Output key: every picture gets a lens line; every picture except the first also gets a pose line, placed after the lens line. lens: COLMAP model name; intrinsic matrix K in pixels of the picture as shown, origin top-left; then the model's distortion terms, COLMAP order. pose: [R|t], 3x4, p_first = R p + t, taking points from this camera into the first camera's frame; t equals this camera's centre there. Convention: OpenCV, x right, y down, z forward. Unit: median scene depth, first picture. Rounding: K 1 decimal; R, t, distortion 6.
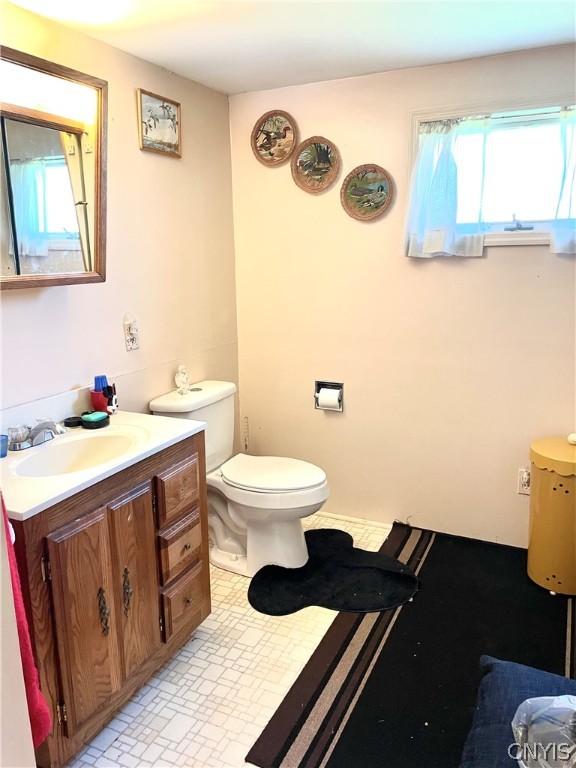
lens RADIAL K [[588.8, 0, 288.0], [0, 588.8, 384.0], [0, 0, 1]] dist [0.106910, -0.146004]
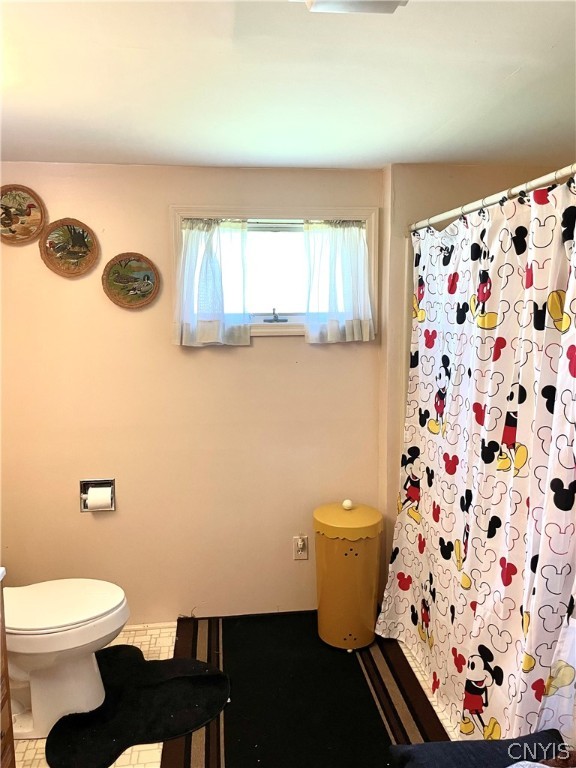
lens RADIAL K [[588.8, 0, 288.0], [0, 588.8, 384.0], [0, 0, 1]] dist [0.106910, -0.146004]
pose [[0.841158, -0.059777, 0.537475, -0.183753], [0.107558, 0.992509, -0.057946, -0.071988], [-0.529985, 0.106552, 0.841286, 0.071580]]
